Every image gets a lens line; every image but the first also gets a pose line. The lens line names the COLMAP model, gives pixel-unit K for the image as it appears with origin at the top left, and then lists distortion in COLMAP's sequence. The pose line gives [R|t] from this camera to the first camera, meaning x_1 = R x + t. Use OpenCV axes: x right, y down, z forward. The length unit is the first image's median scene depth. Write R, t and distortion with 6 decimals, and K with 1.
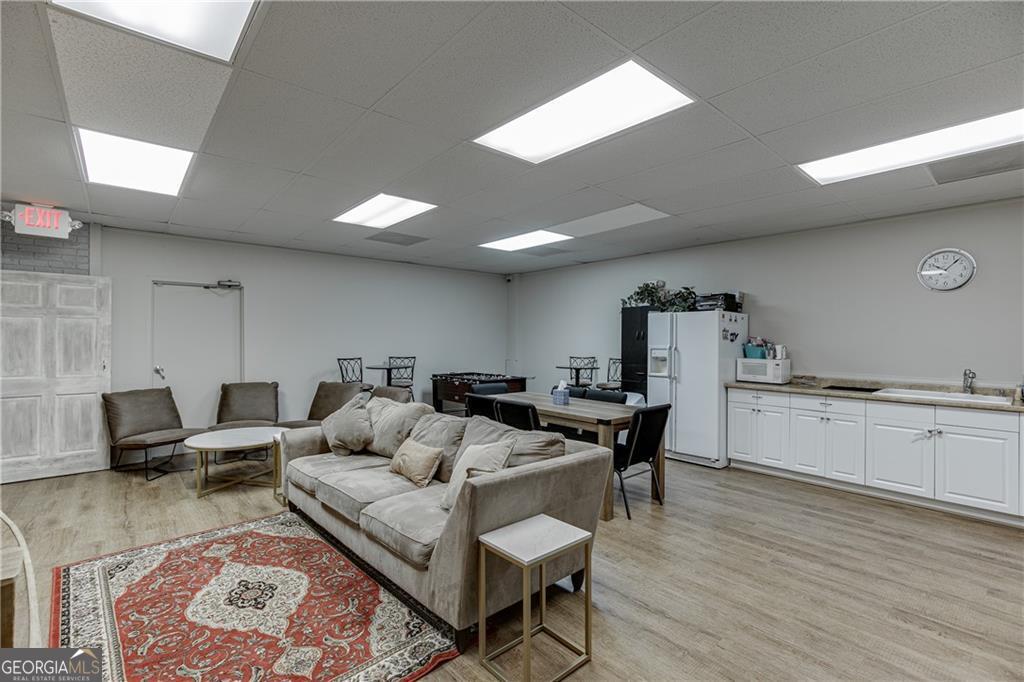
lens RADIAL K [[461.2, 0, 513.8], [0, 461.2, 335.5], [0, 0, 1]] dist [-0.014606, 0.003427]
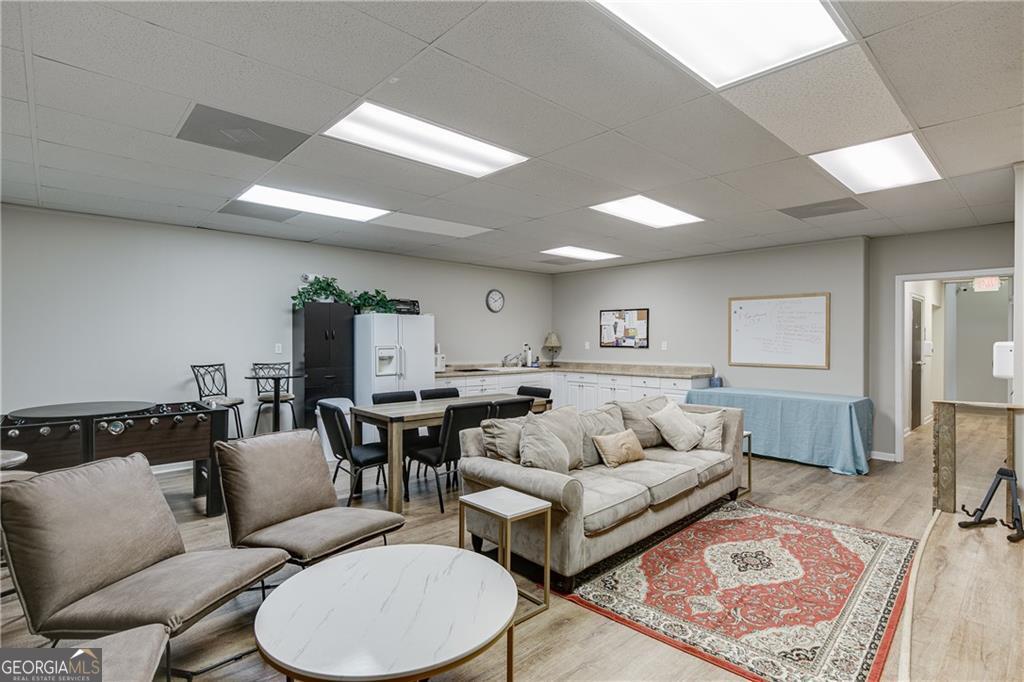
lens RADIAL K [[504.1, 0, 516.7], [0, 504.1, 343.3], [0, 0, 1]] dist [-0.017383, -0.000363]
pose [[-0.032995, -0.013435, 0.999365, -1.103957], [-0.010295, 0.999861, 0.013102, -0.000363], [-0.999402, -0.009857, -0.033128, 0.997216]]
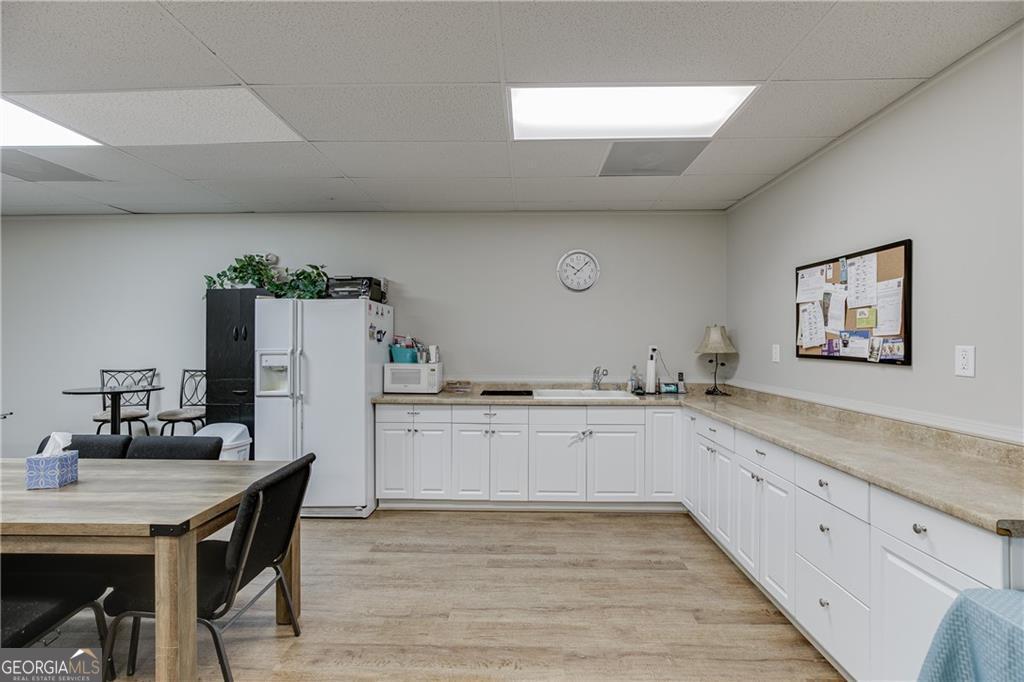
lens RADIAL K [[461.2, 0, 516.8], [0, 461.2, 338.5], [0, 0, 1]] dist [-0.014606, 0.003427]
pose [[0.671505, -0.002424, 0.740996, 0.084609], [-0.002624, 0.999981, 0.005649, 0.003589], [-0.740995, -0.005737, 0.671485, 0.410928]]
